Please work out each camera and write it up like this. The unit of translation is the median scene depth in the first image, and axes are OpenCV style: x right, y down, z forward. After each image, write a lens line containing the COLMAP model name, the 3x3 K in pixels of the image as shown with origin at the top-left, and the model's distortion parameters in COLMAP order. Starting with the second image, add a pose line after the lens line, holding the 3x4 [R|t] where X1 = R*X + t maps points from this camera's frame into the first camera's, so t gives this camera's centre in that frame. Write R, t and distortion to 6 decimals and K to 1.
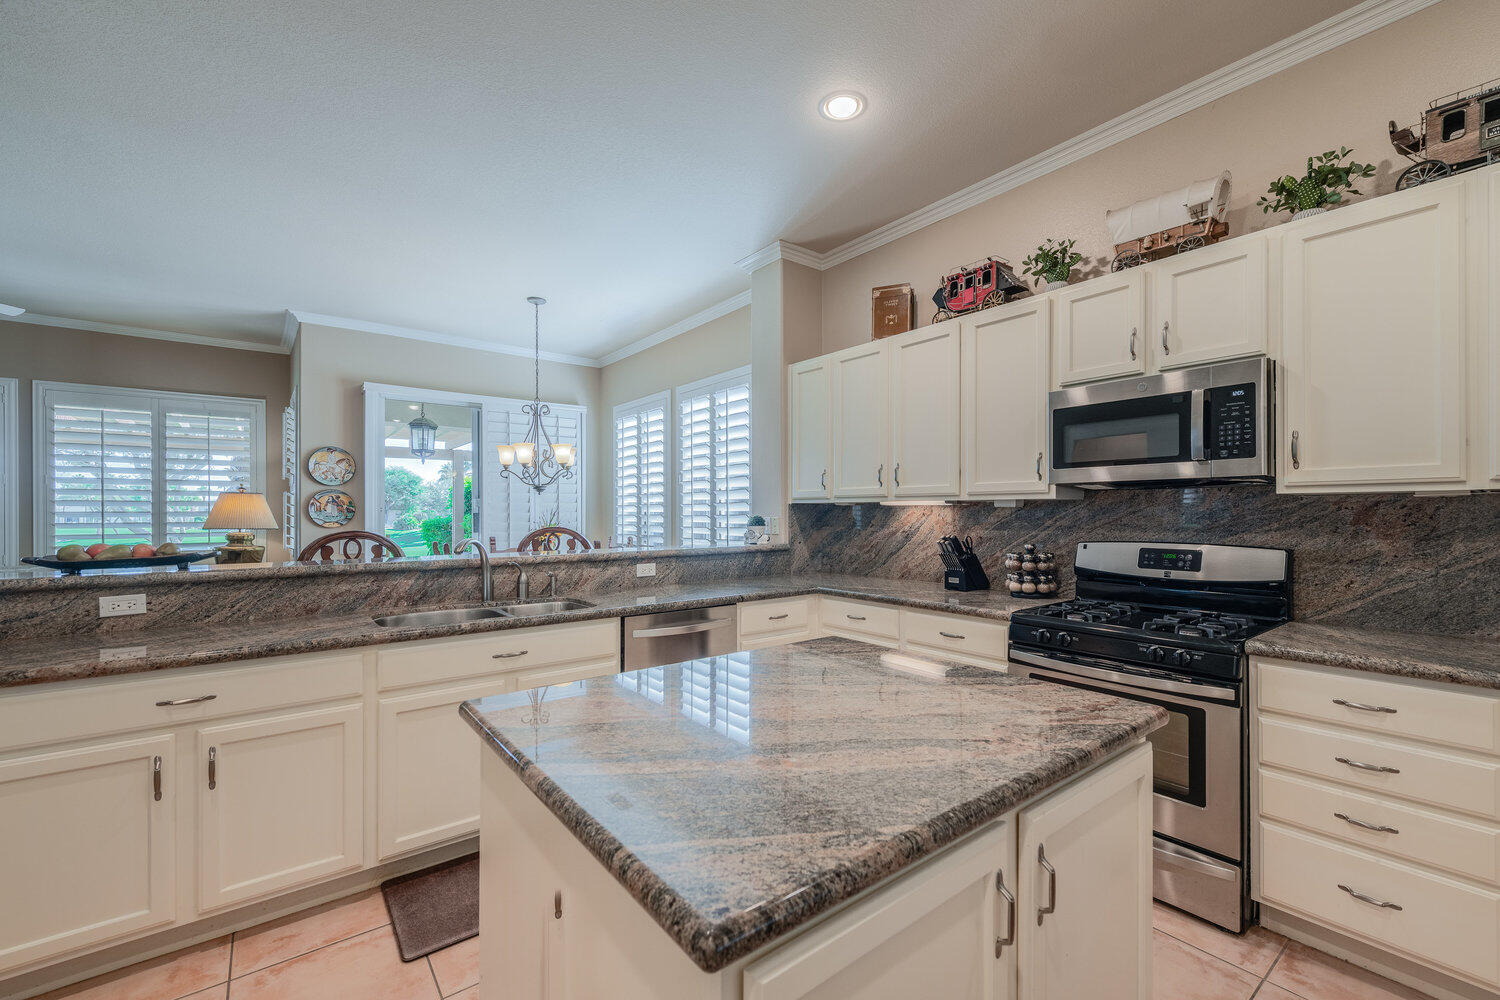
lens RADIAL K [[635.1, 0, 750.8], [0, 635.1, 519.1], [0, 0, 1]] dist [0.003148, -0.000084]
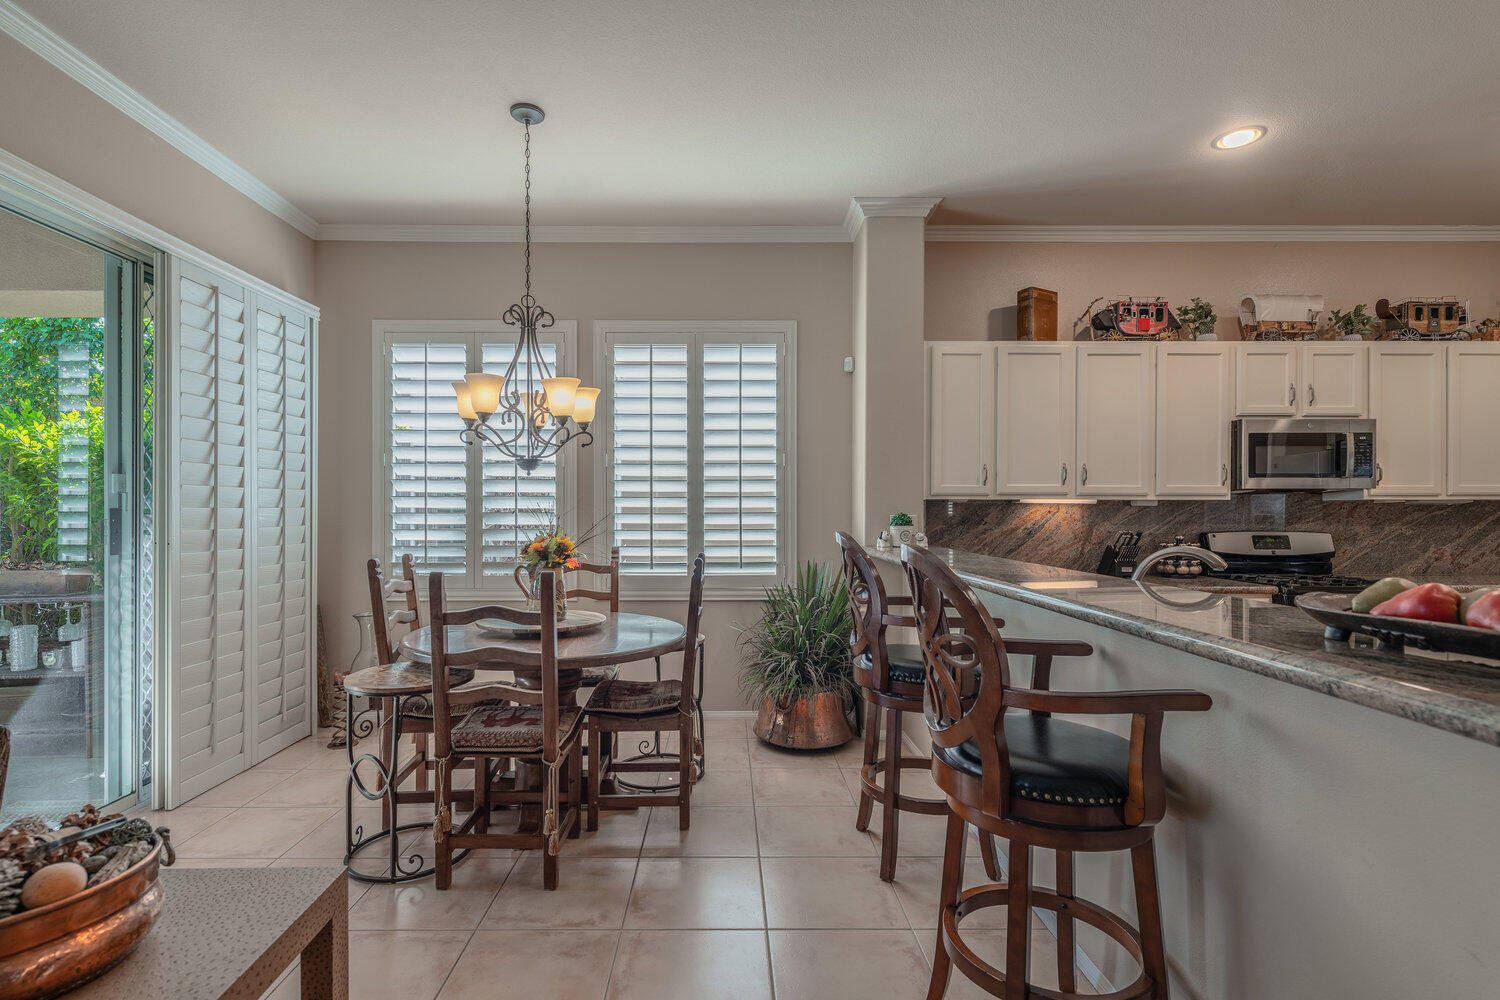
lens RADIAL K [[705.9, 0, 726.2], [0, 705.9, 515.7], [0, 0, 1]] dist [0.002649, -0.000876]
pose [[0.603372, -0.002056, 0.797457, -1.233690], [0.005899, 0.999981, -0.001884, -0.002449], [-0.797438, 0.005841, 0.603373, 0.887622]]
